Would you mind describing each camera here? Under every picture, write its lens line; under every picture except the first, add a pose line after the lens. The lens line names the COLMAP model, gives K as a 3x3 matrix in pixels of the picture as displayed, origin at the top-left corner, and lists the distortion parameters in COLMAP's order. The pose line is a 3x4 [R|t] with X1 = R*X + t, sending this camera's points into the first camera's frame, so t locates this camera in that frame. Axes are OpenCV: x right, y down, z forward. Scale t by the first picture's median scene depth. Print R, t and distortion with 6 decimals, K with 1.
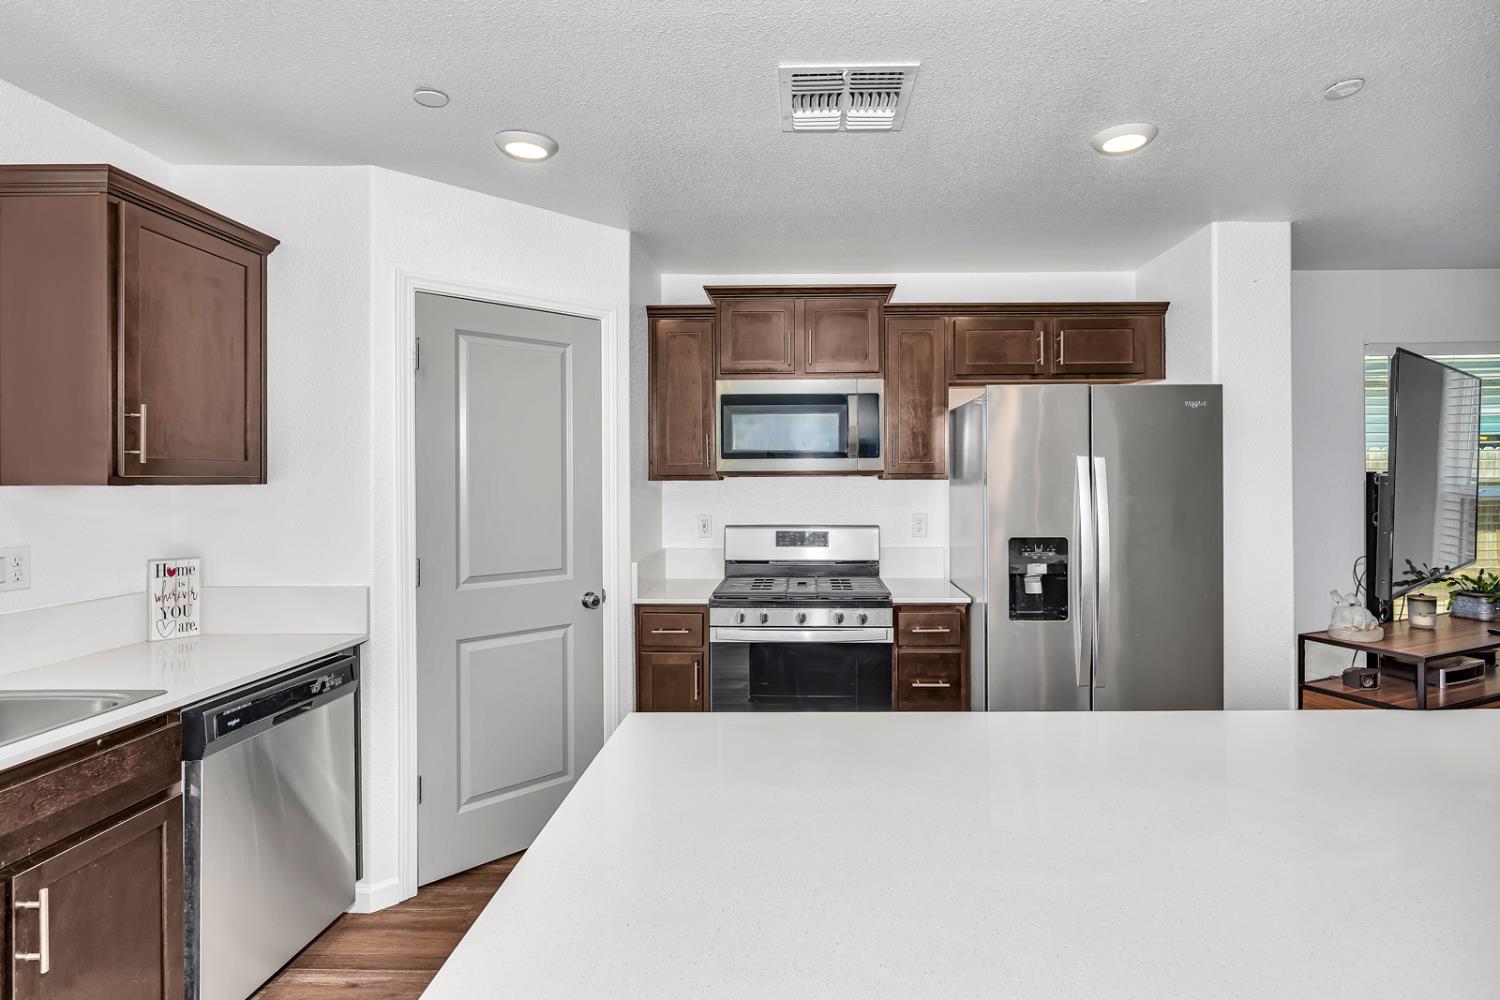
lens RADIAL K [[749.2, 0, 796.6], [0, 749.2, 476.3], [0, 0, 1]] dist [-0.002255, -0.003622]
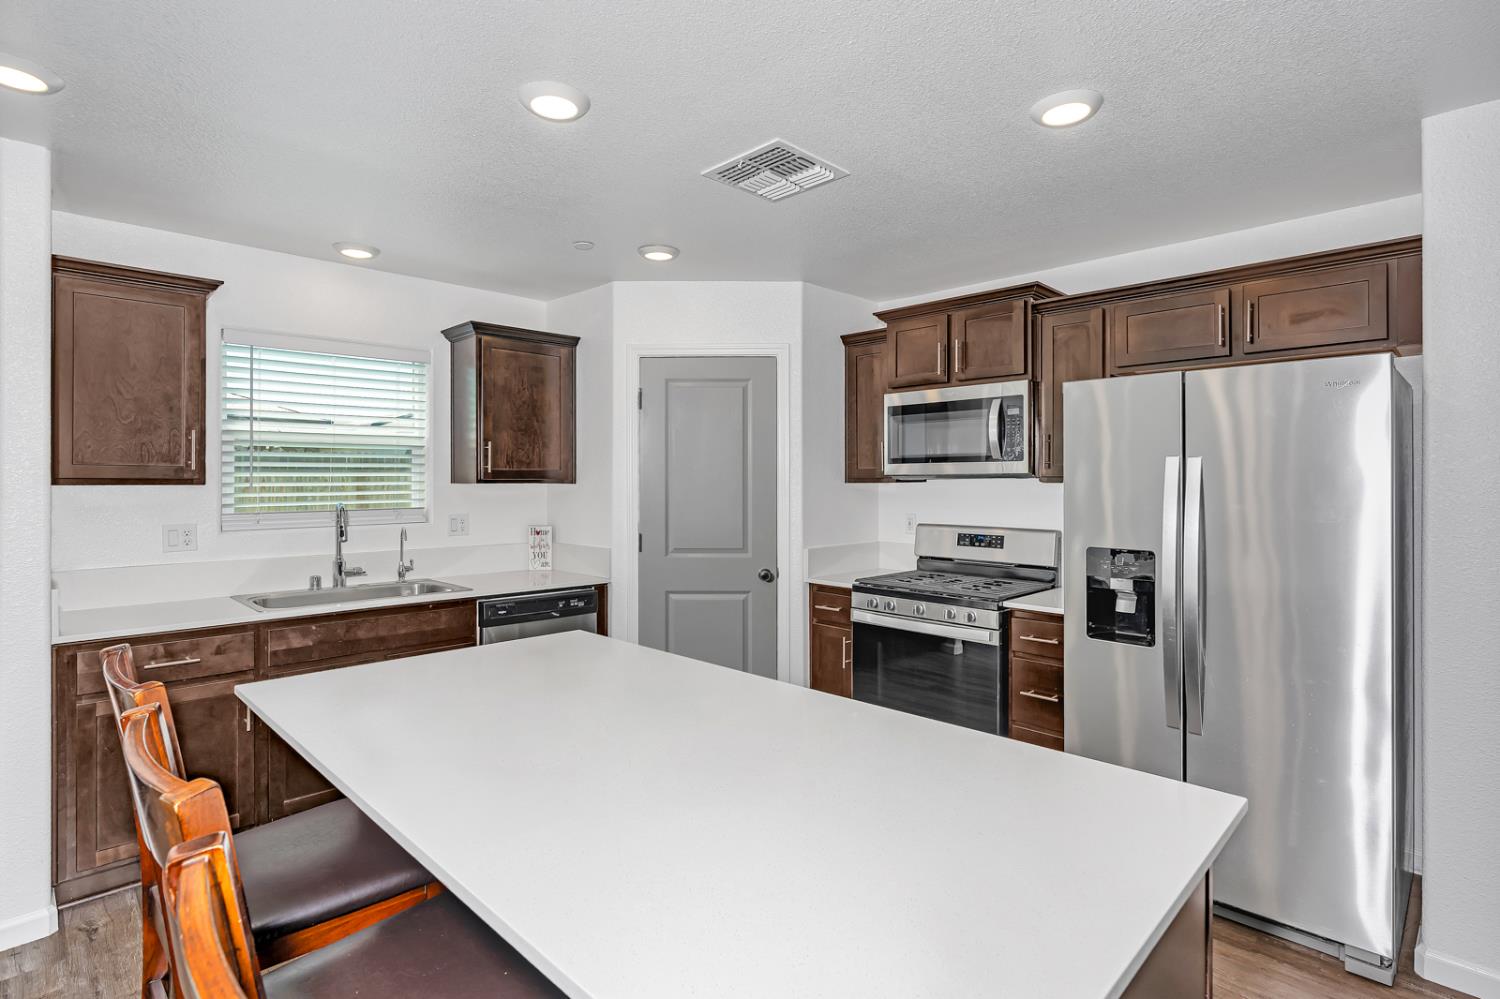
lens RADIAL K [[749.2, 0, 763.3], [0, 749.2, 476.4], [0, 0, 1]] dist [-0.002255, -0.003622]
pose [[0.725950, -0.000147, -0.687748, 0.595994], [-0.000449, 1.000000, -0.000688, -0.003806], [0.687748, 0.000808, 0.725949, 0.056209]]
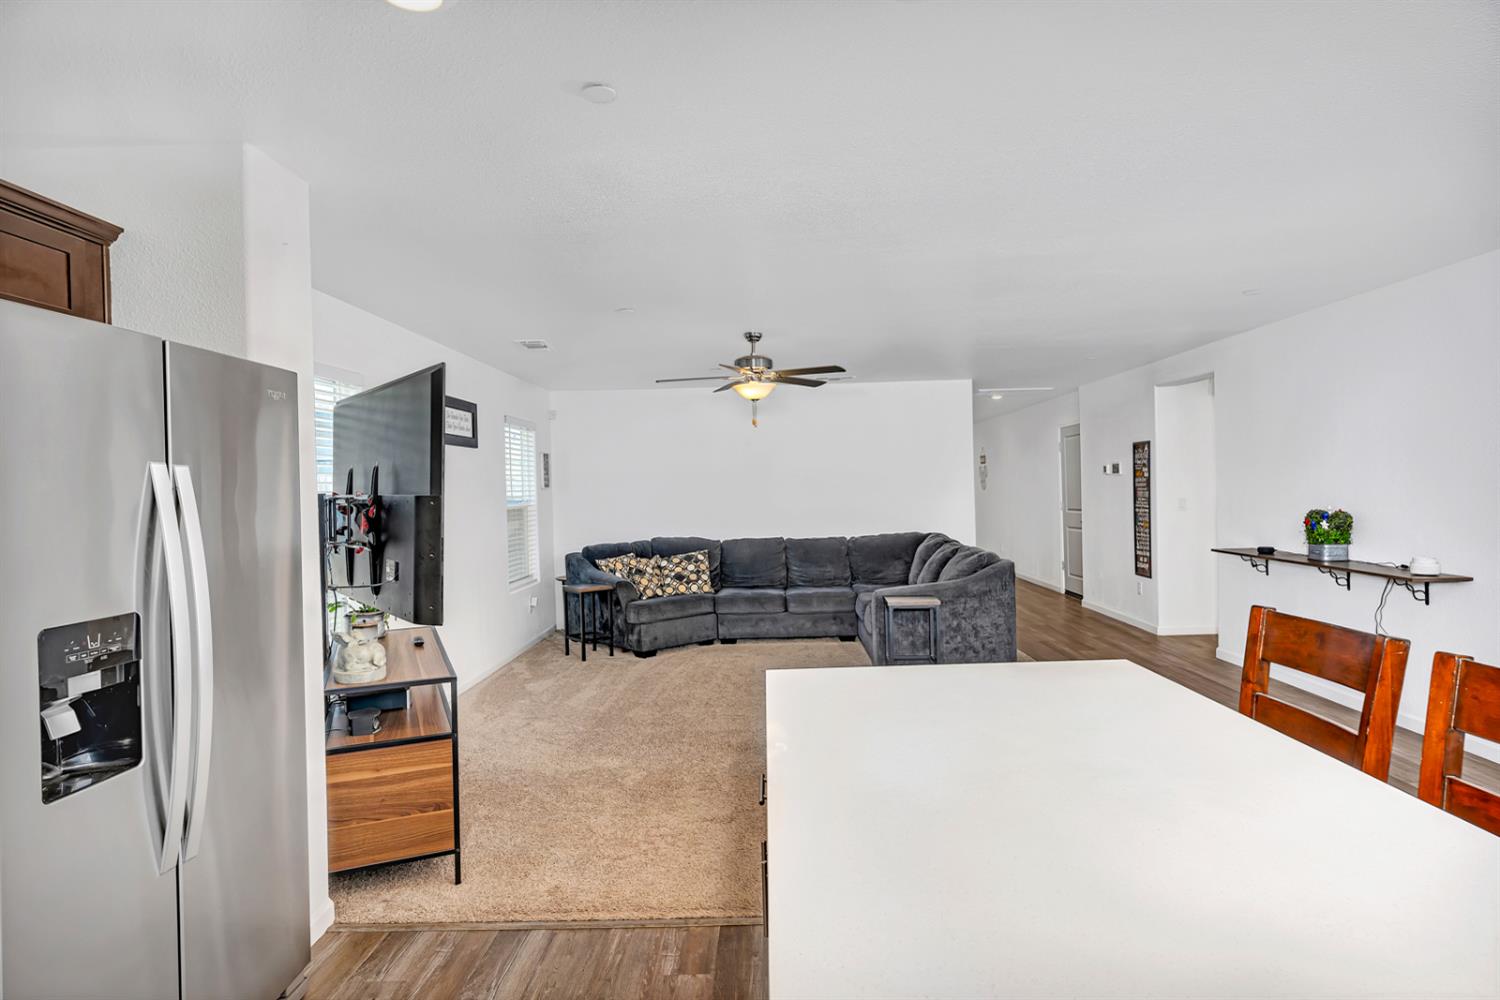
lens RADIAL K [[802.1, 0, 751.1], [0, 802.1, 495.1], [0, 0, 1]] dist [-0.013009, -0.000161]
pose [[0.014247, -0.002814, 0.999895, -0.195816], [0.022492, 0.999744, 0.002493, 0.005864], [-0.999645, 0.022454, 0.014307, 0.516683]]
